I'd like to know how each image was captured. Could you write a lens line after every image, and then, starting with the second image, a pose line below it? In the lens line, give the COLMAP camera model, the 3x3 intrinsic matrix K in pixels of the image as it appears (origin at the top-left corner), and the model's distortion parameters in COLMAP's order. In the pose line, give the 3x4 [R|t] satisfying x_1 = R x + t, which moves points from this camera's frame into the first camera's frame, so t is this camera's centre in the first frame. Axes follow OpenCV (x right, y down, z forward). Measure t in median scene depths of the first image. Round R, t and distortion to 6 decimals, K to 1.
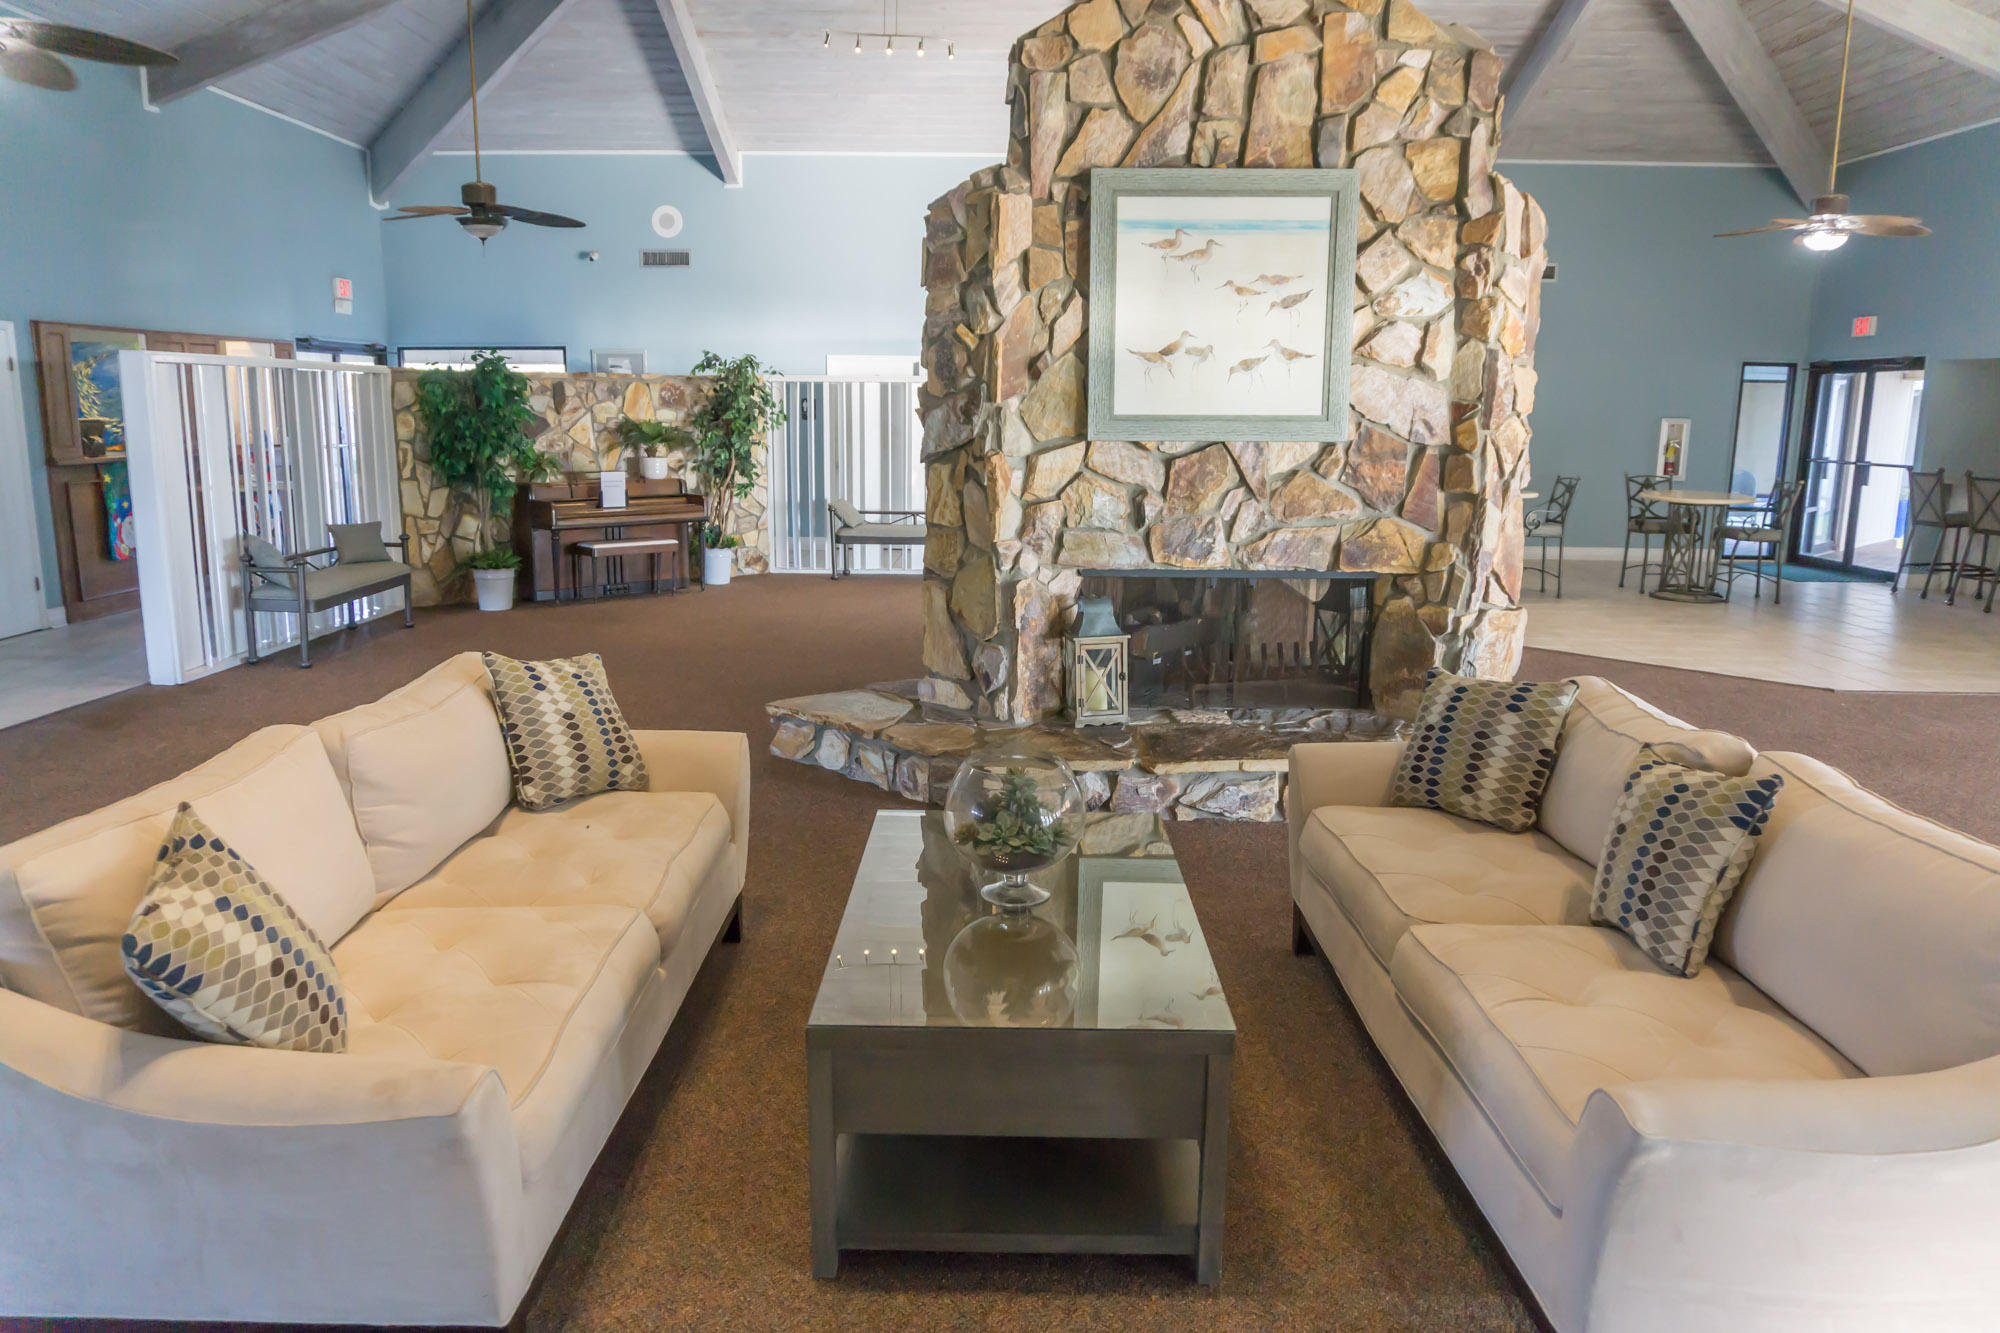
lens RADIAL K [[1328.0, 0, 1000.0], [0, 1328.0, 666.5], [0, 0, 1]] dist [-0.031979, 0.004500]
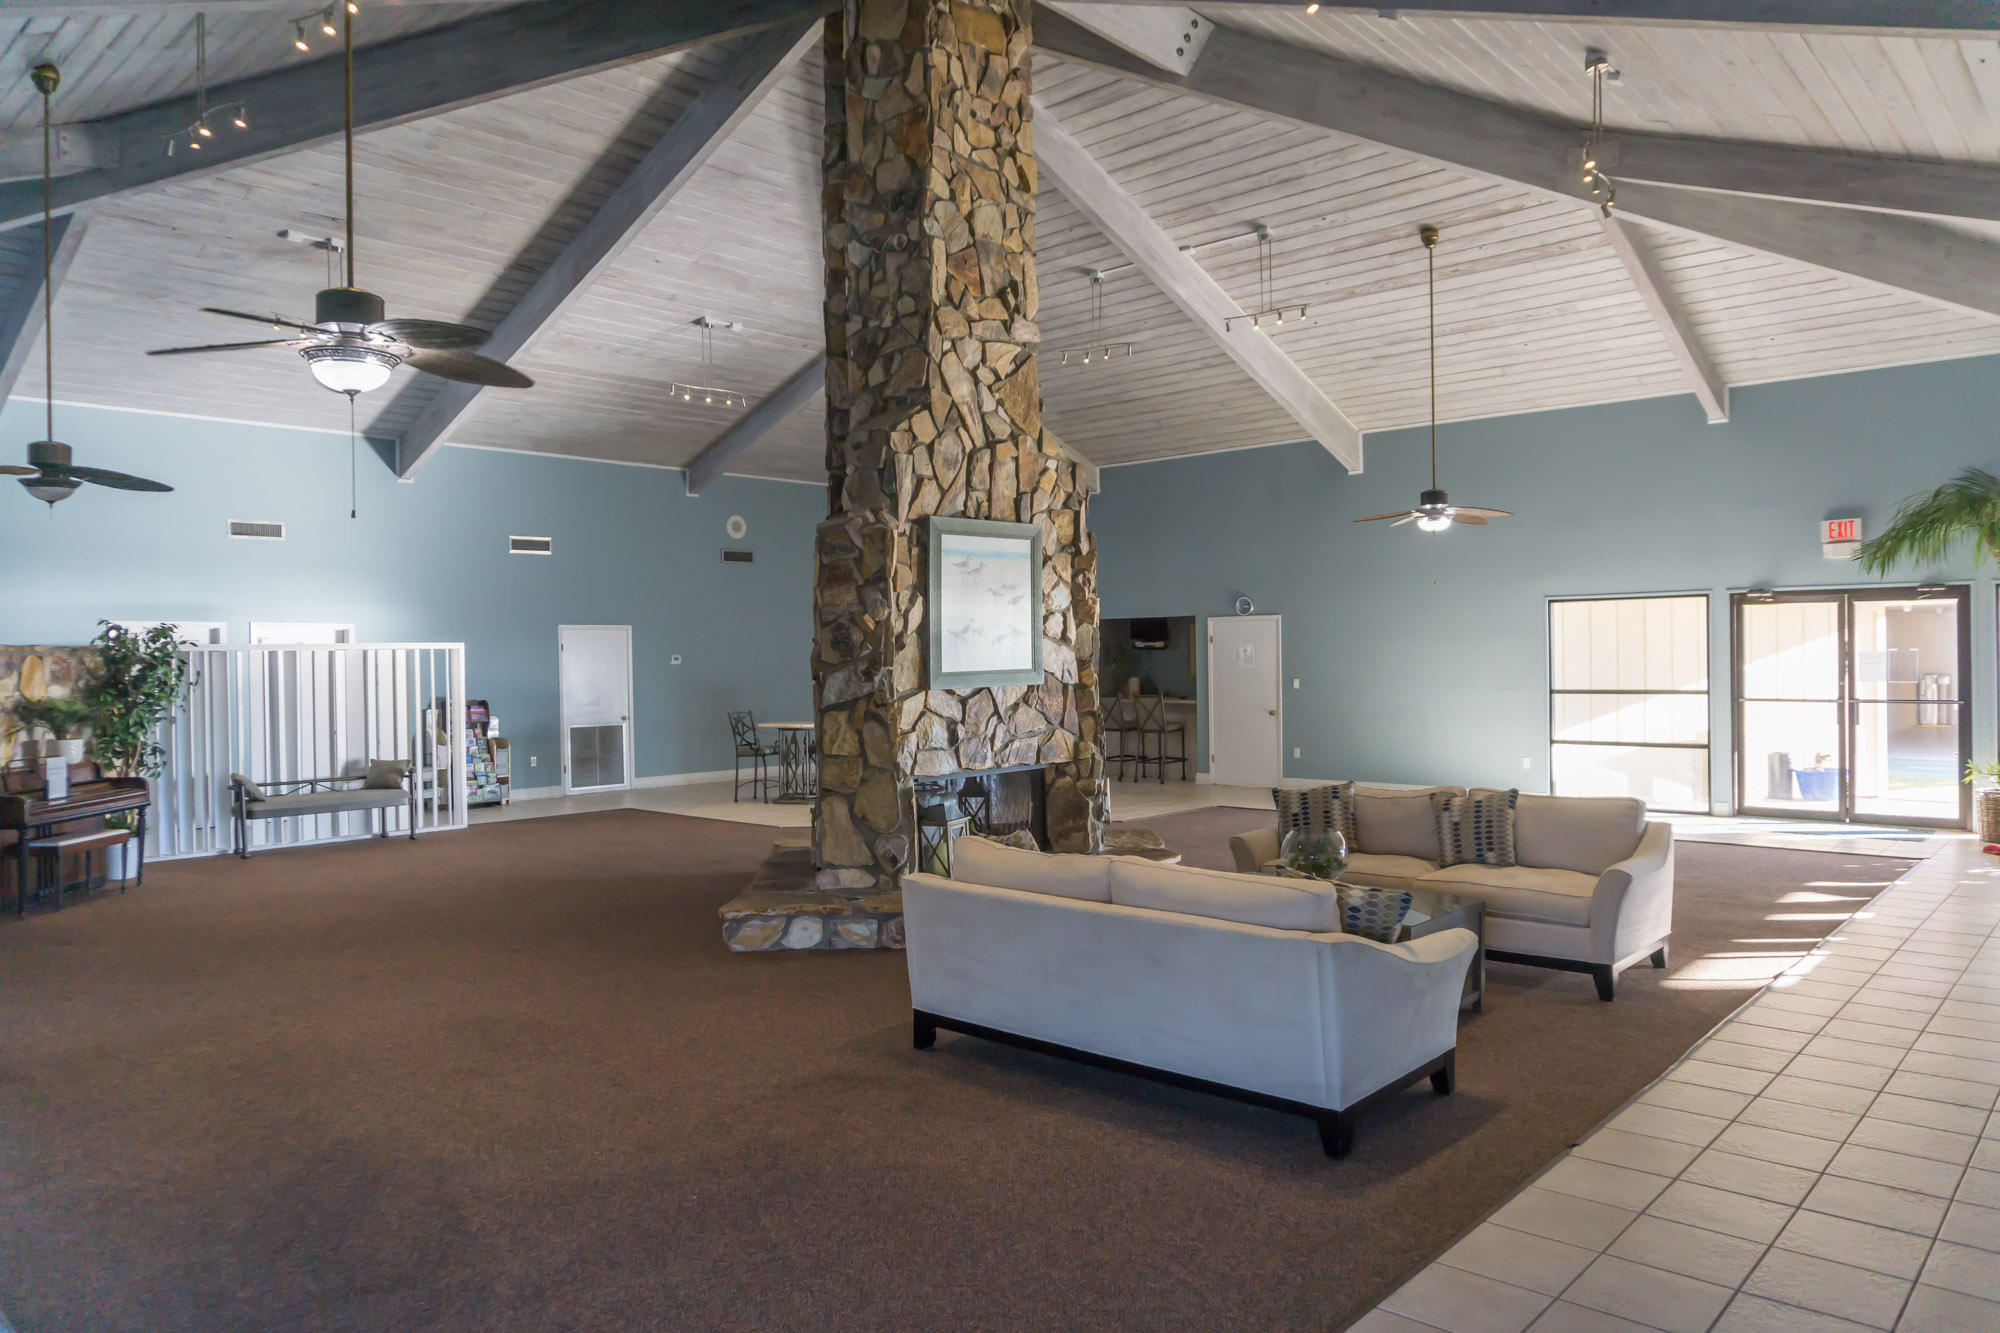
lens RADIAL K [[1328.0, 0, 1000.0], [0, 1328.0, 666.5], [0, 0, 1]] dist [-0.031979, 0.004500]
pose [[0.664329, -0.026030, 0.746987, -0.999877], [0.164275, 0.980042, -0.111947, -0.016043], [-0.729164, 0.197080, 0.655347, -0.041676]]
